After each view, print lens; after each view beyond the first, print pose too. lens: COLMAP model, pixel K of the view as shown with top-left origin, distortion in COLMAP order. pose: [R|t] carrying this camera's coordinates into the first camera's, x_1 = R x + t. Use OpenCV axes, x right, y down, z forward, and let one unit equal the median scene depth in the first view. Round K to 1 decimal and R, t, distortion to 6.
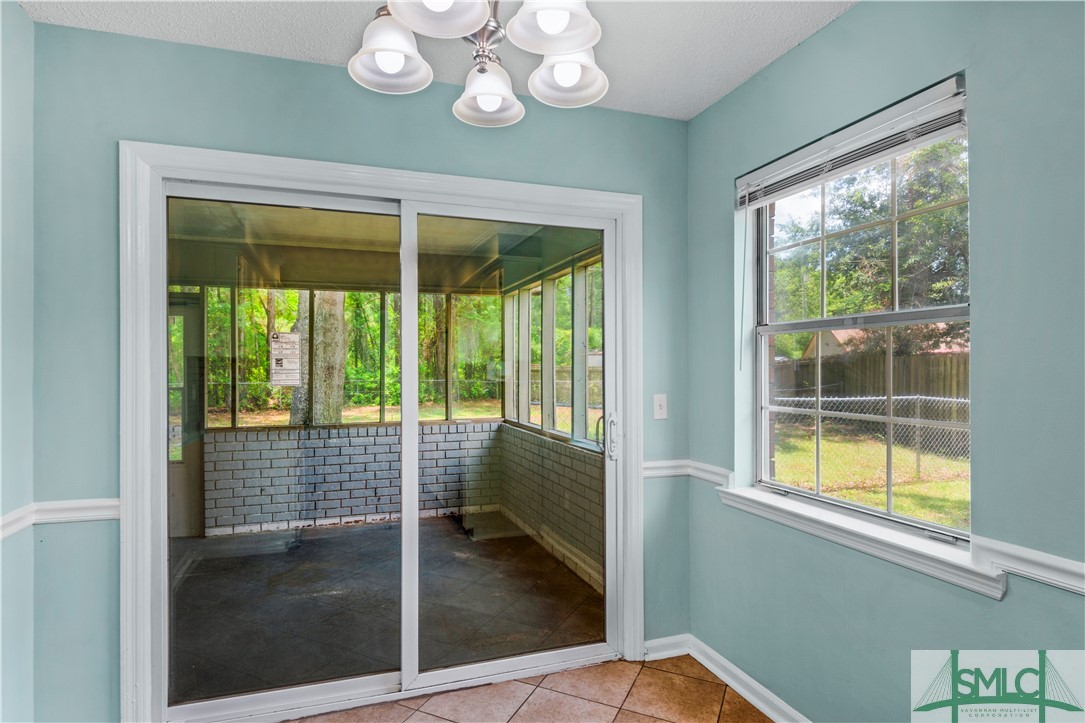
lens RADIAL K [[534.3, 0, 538.4], [0, 534.3, 368.0], [0, 0, 1]] dist [-0.020501, -0.000130]
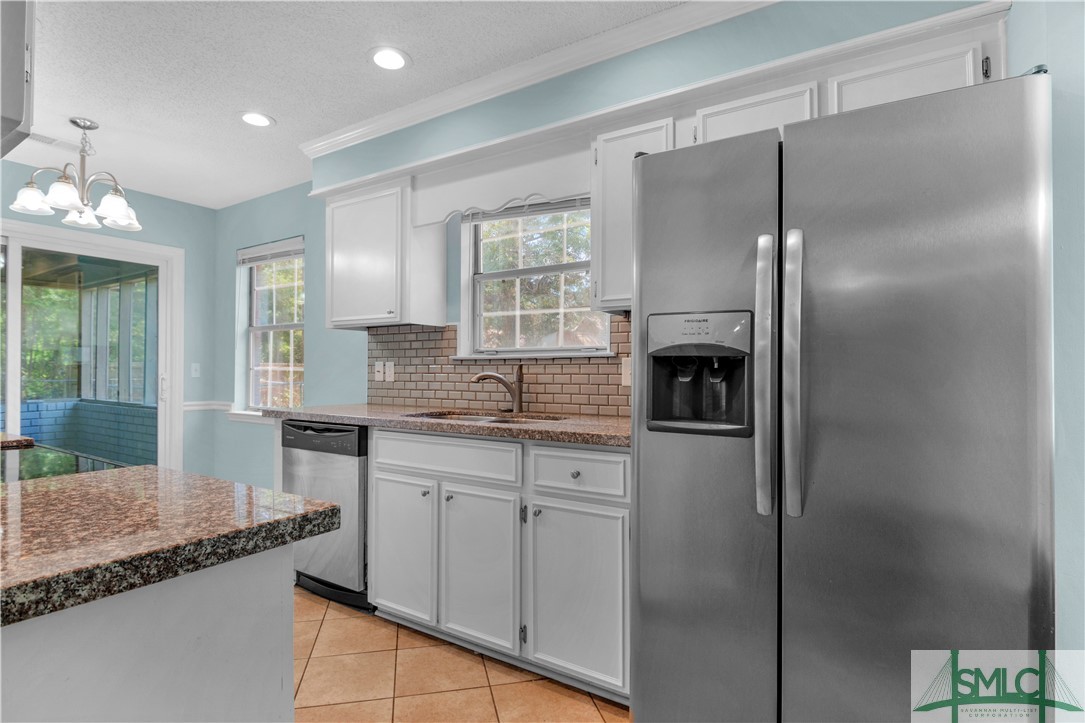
lens RADIAL K [[534.3, 0, 518.3], [0, 534.3, 368.2], [0, 0, 1]] dist [-0.020501, -0.000130]
pose [[0.806503, 0.011641, 0.591115, 0.054215], [-0.008857, 0.999932, -0.007608, 0.069150], [-0.591163, 0.000900, 0.806551, -1.024959]]
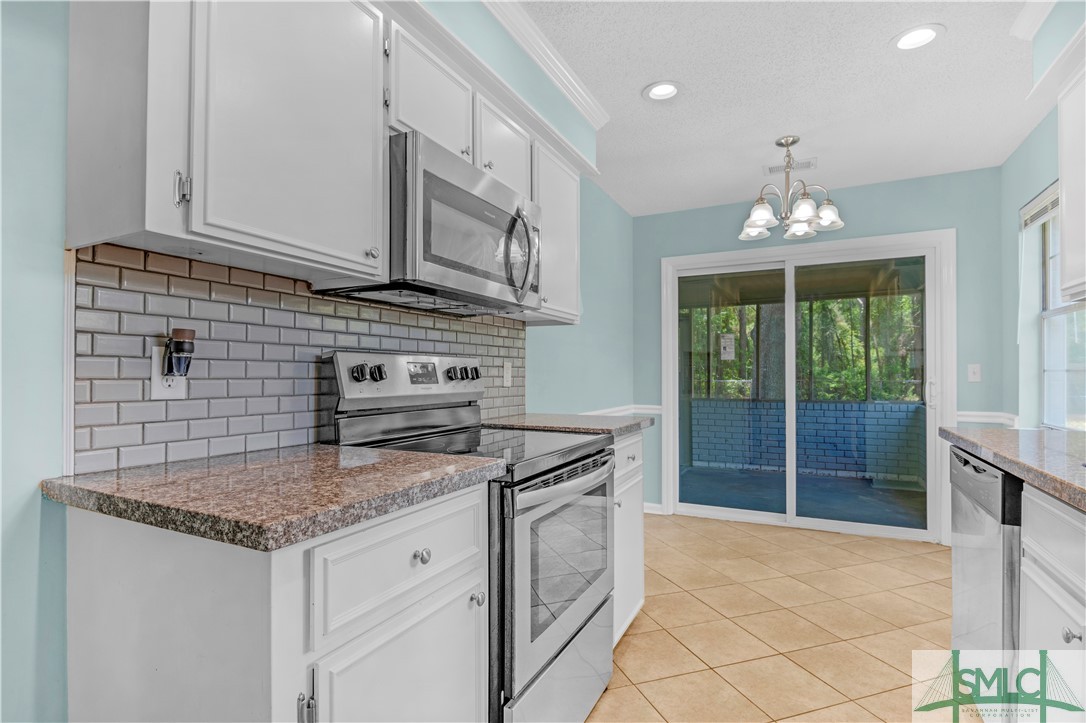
lens RADIAL K [[534.8, 0, 549.9], [0, 534.8, 367.2], [0, 0, 1]] dist [-0.020501, -0.000130]
pose [[0.681864, -0.005980, -0.731455, 0.482827], [0.000031, 0.999967, -0.008147, 0.067909], [0.731479, 0.005533, 0.681841, -0.777322]]
